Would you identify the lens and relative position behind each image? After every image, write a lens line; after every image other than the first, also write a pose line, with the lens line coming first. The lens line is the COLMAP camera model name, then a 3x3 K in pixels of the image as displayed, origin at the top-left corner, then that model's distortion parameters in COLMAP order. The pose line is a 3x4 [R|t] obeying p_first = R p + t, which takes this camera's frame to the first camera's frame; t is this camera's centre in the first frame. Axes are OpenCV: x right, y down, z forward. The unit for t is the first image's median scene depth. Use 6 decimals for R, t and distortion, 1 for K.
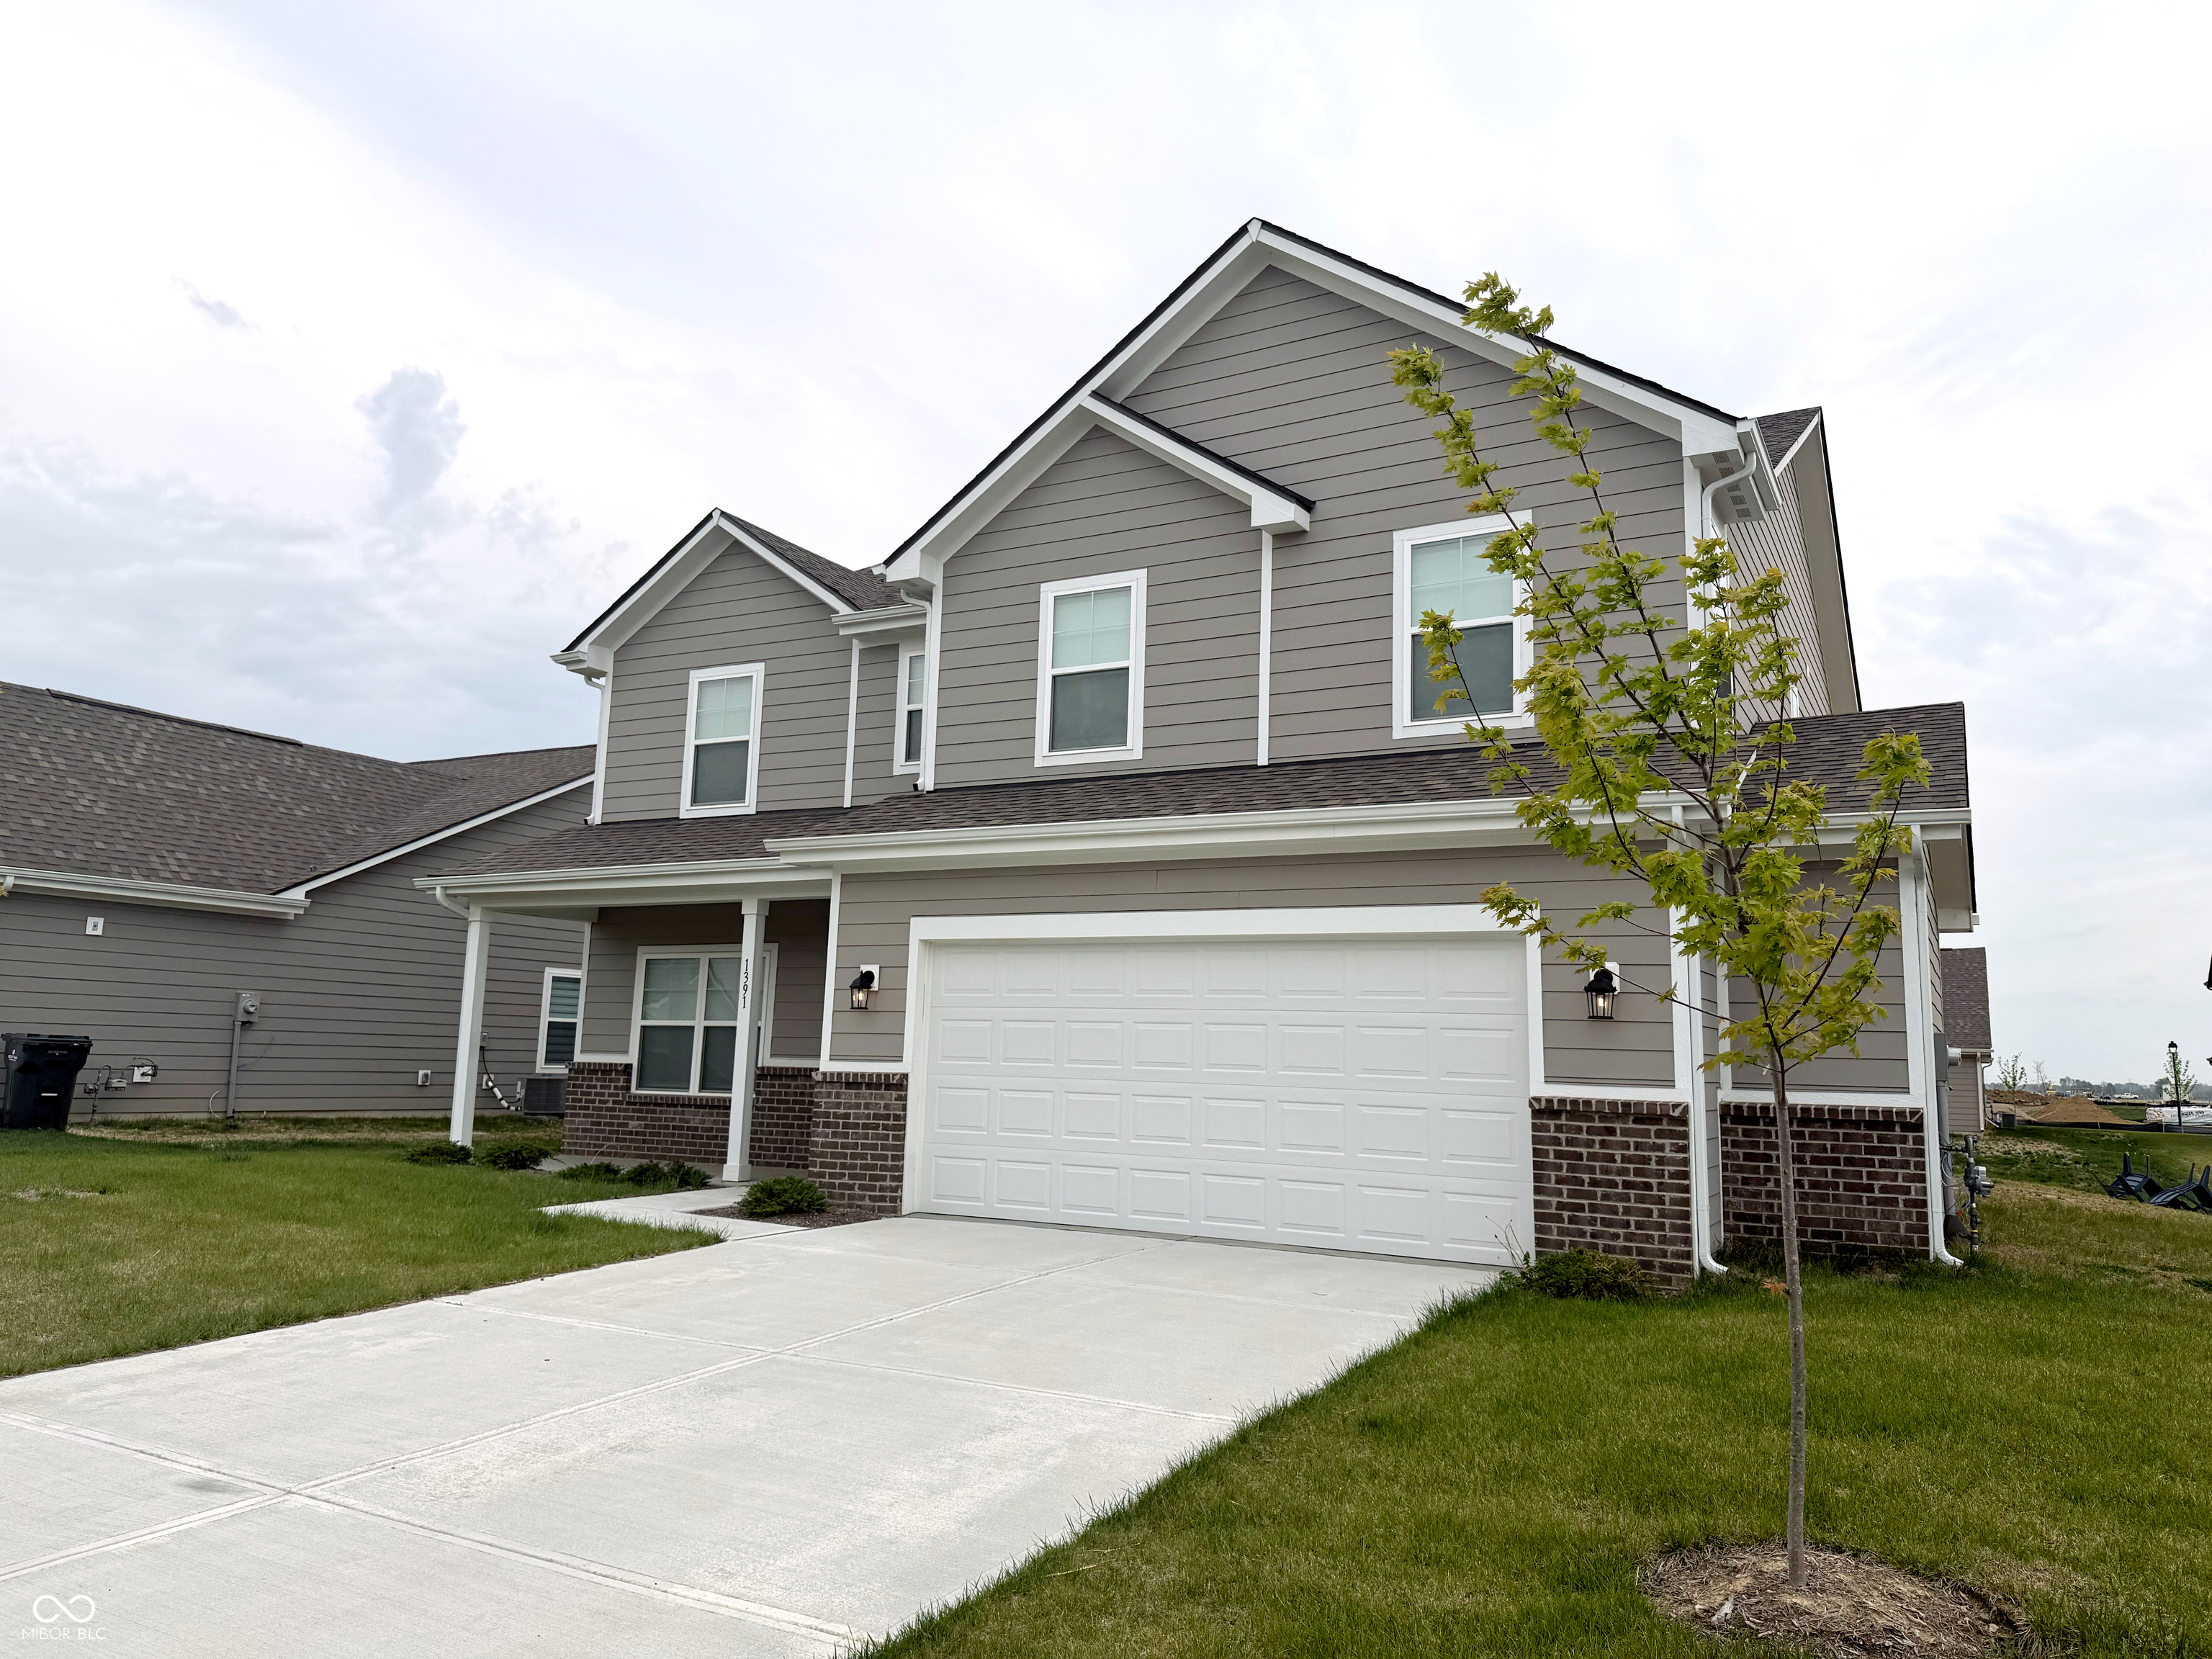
lens RADIAL K [[1520.8, 0, 1130.4], [0, 1520.8, 803.9], [0, 0, 1]] dist [0.119309, -0.188195]
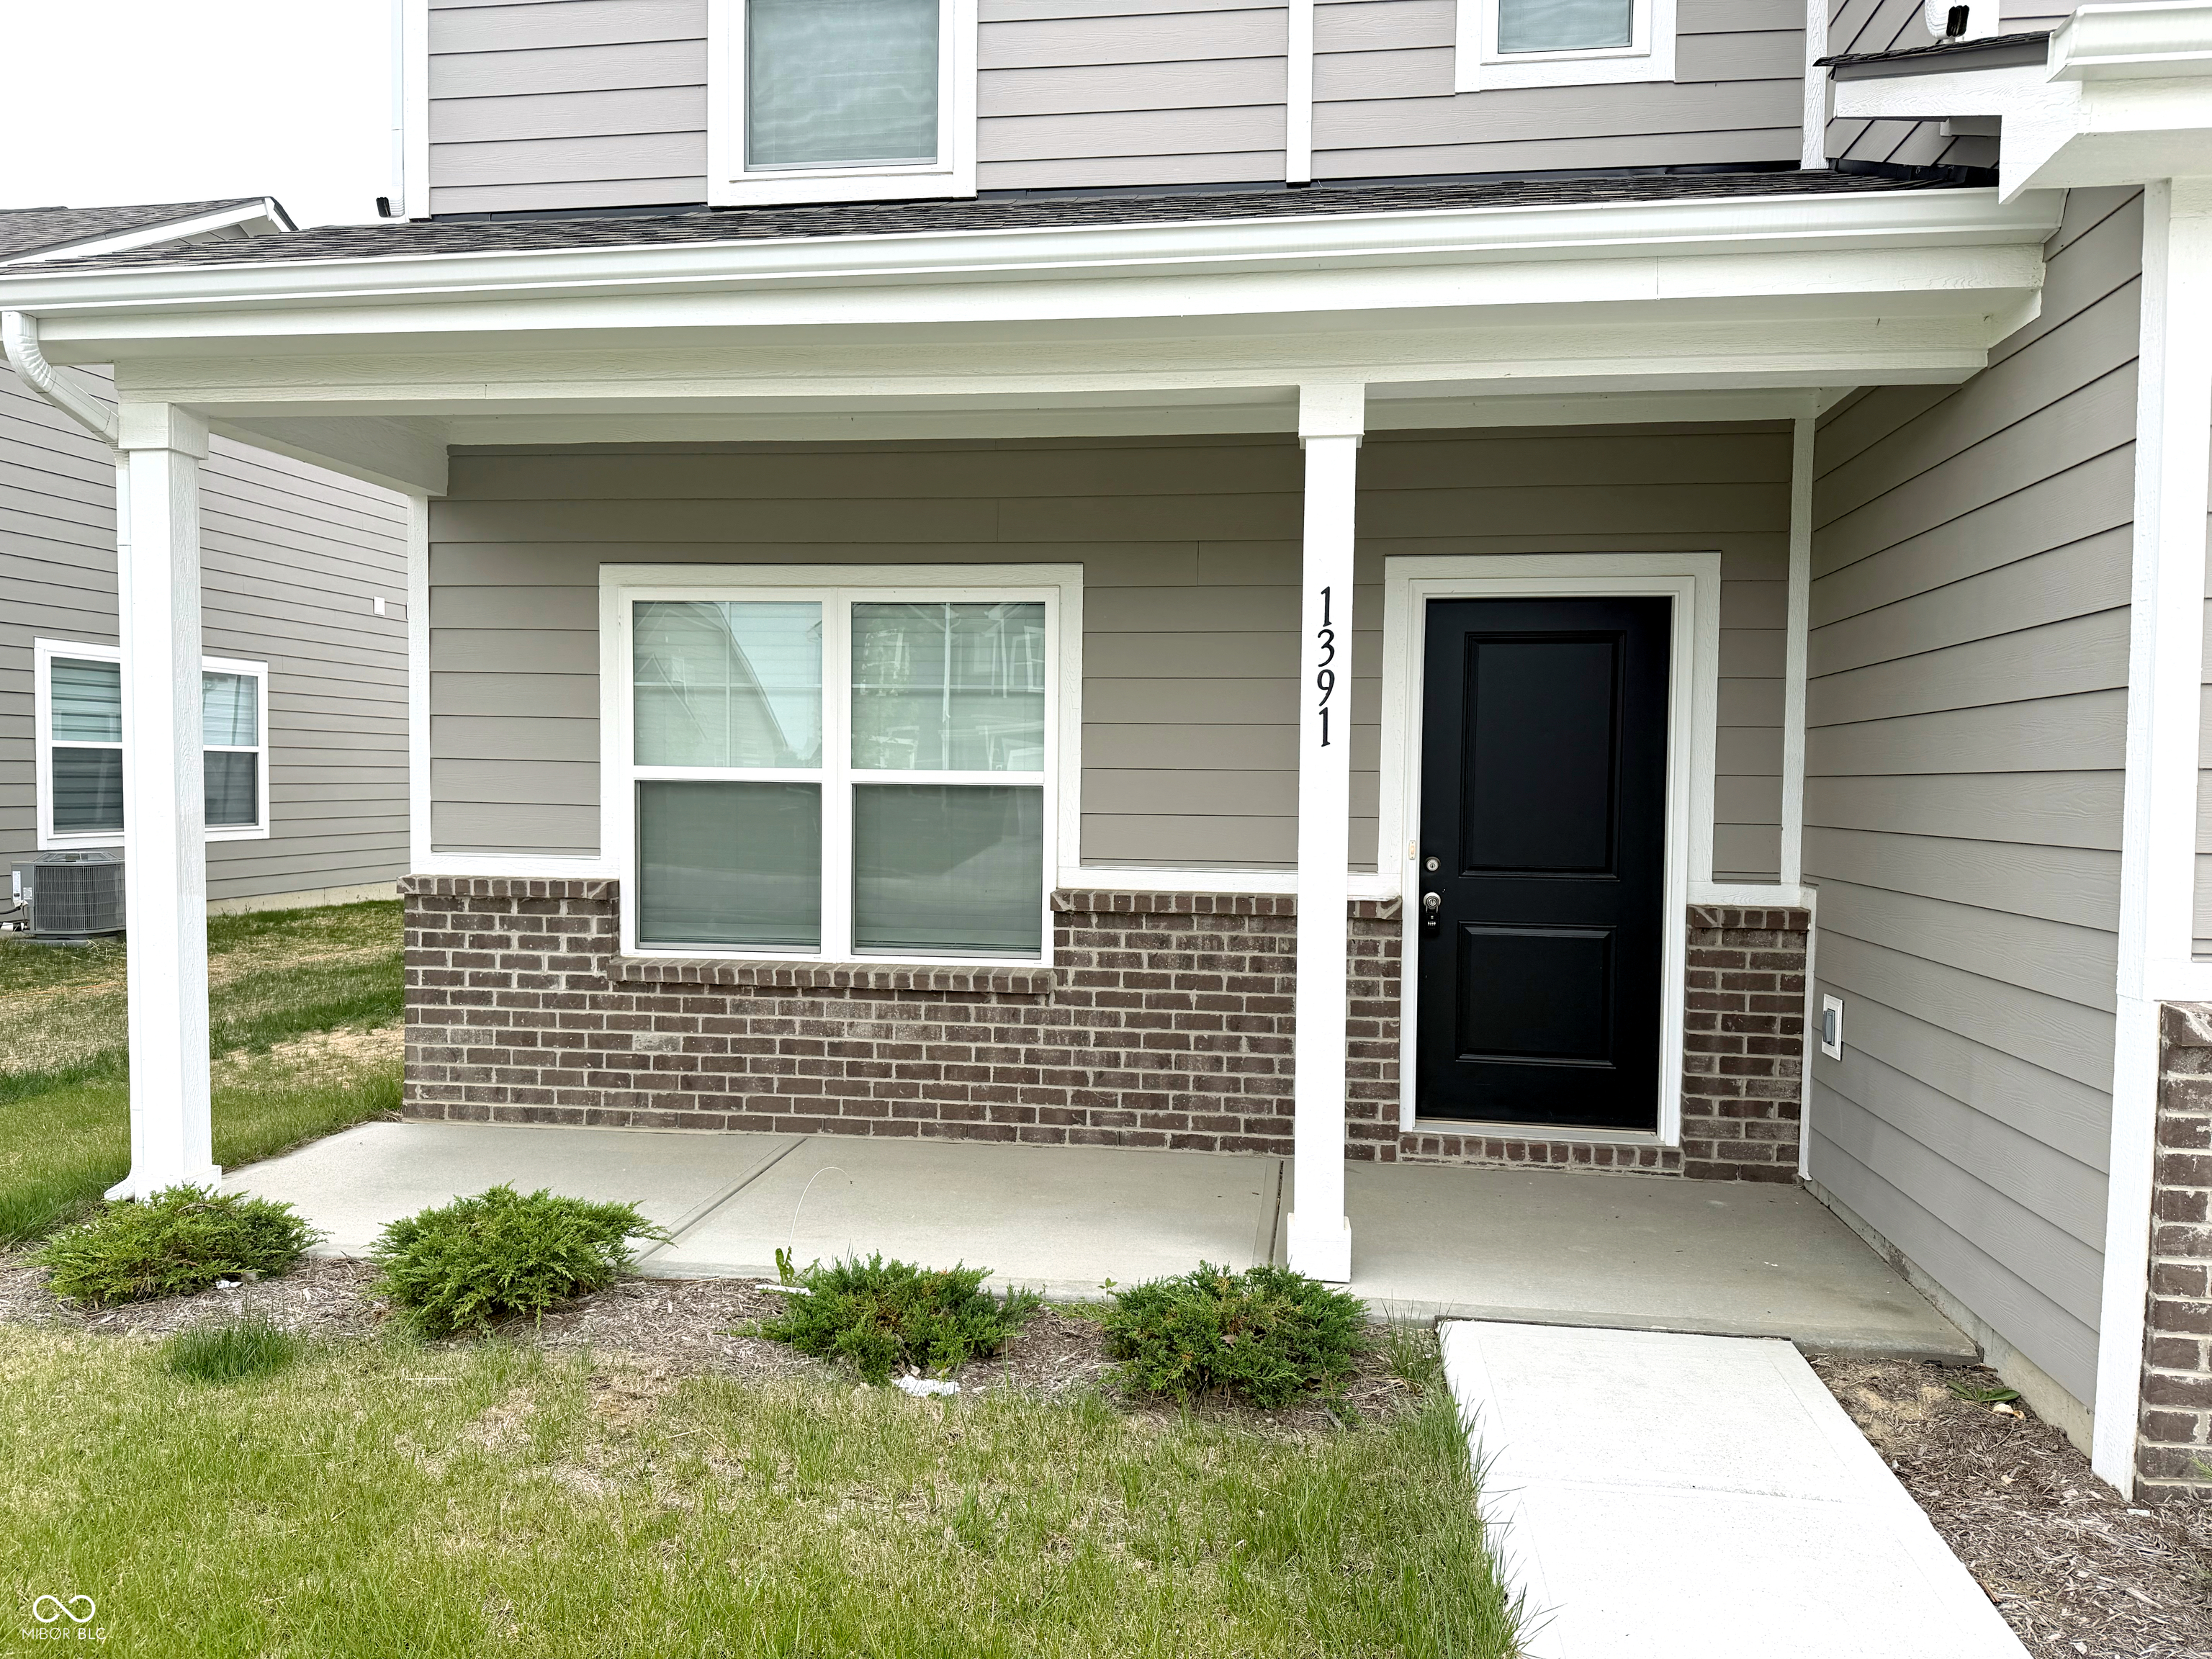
lens RADIAL K [[1514.7, 0, 1120.8], [0, 1514.7, 842.4], [0, 0, 1]] dist [0.155751, -0.236350]
pose [[0.935713, -0.027927, 0.351656, -0.457949], [-0.048073, 0.977467, 0.205542, 0.103801], [-0.349472, -0.209234, 0.913286, 0.832710]]
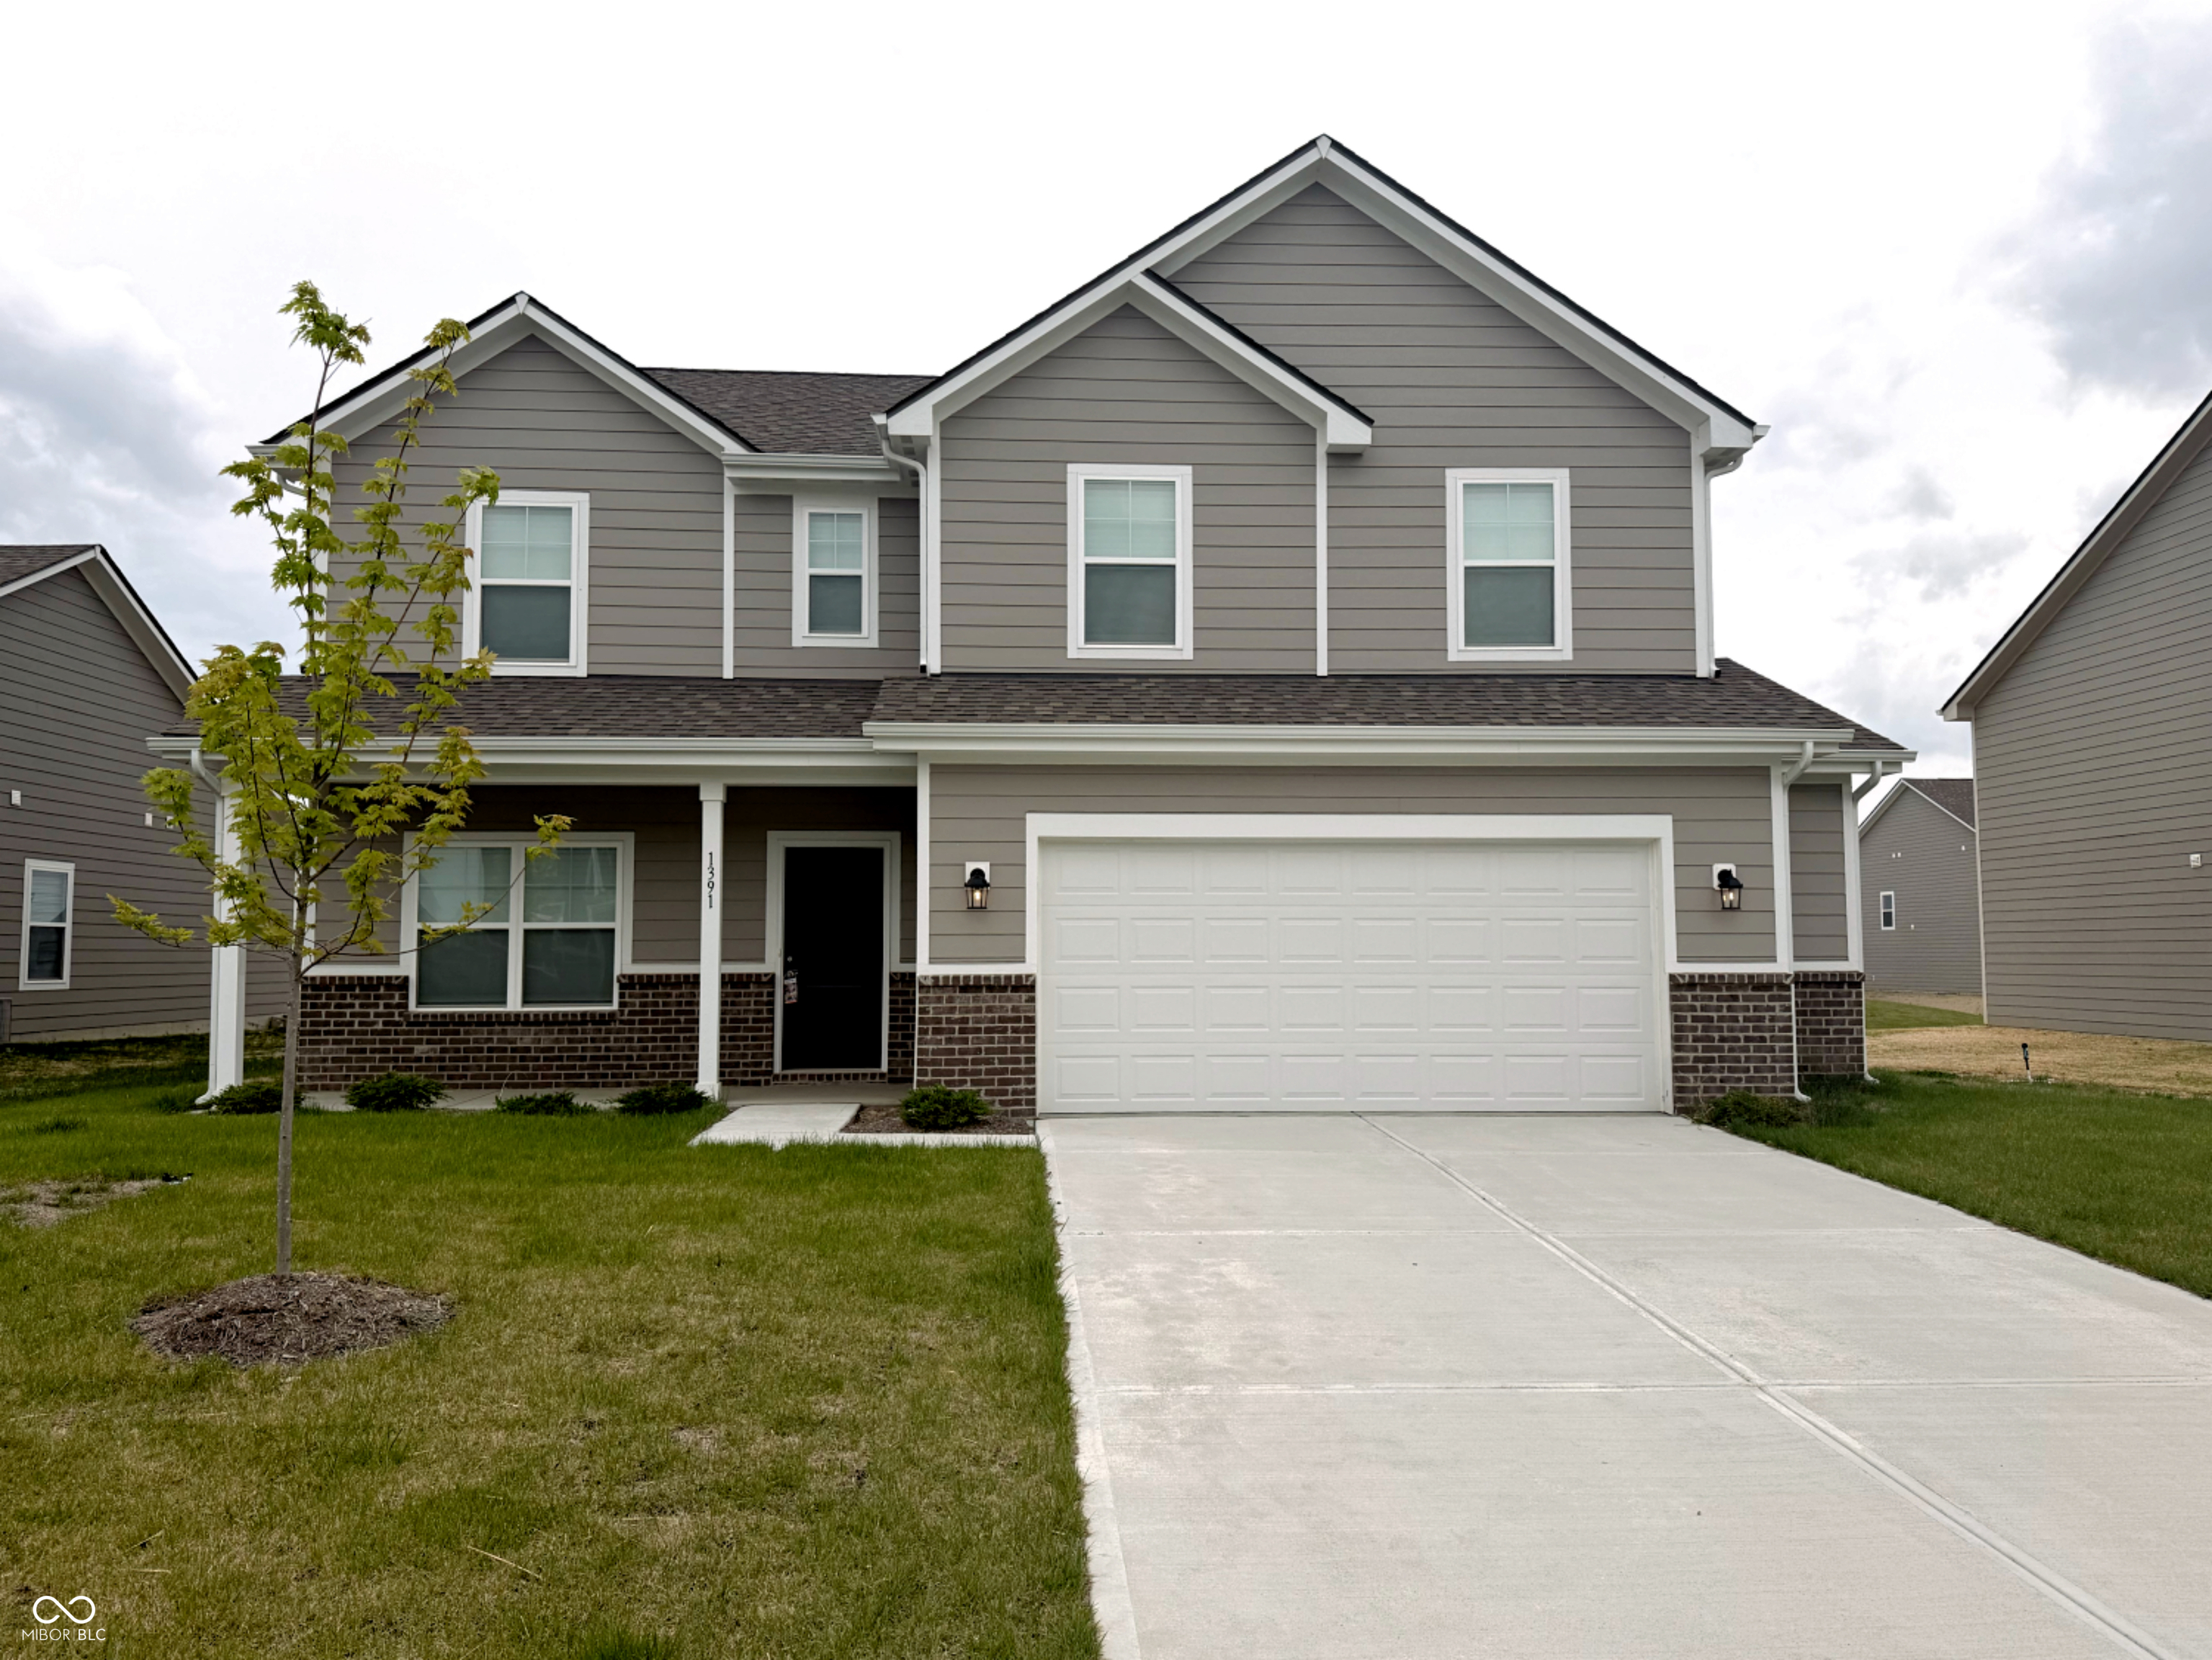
lens RADIAL K [[1559.4, 0, 1116.5], [0, 1559.4, 839.4], [0, 0, 1]] dist [0.114948, -0.153705]
pose [[0.846988, 0.009012, 0.531535, -0.607857], [-0.062598, 0.994591, 0.082886, 0.006576], [-0.527913, -0.103476, 0.842971, 0.147065]]
